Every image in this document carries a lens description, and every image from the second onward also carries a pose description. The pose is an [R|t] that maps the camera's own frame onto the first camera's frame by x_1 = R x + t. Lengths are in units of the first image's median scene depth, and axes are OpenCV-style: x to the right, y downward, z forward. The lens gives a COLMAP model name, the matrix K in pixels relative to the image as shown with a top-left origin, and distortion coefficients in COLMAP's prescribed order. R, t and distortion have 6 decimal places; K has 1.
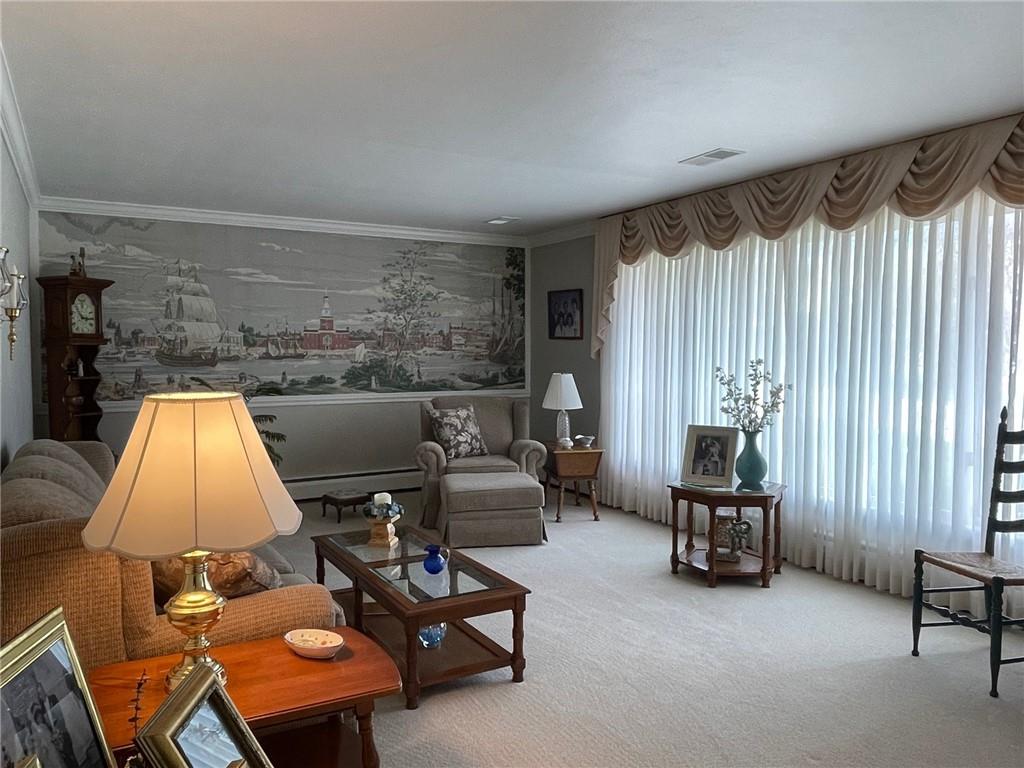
lens RADIAL K [[760.6, 0, 511.0], [0, 760.6, 385.7], [0, 0, 1]] dist [0.028319, -0.037635]
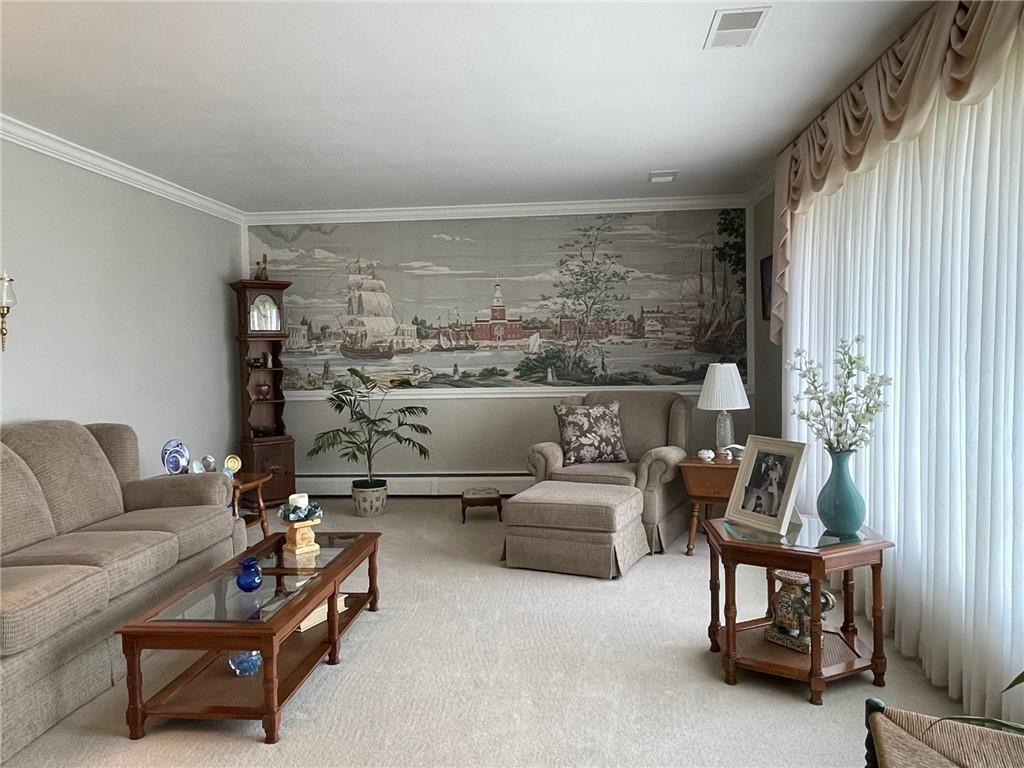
lens RADIAL K [[760.6, 0, 509.8], [0, 760.6, 385.6], [0, 0, 1]] dist [0.028319, -0.037635]
pose [[0.821166, 0.010299, -0.570596, 0.331148], [-0.008135, 0.999947, 0.006341, 0.003200], [0.570631, -0.000566, 0.821206, 0.240521]]
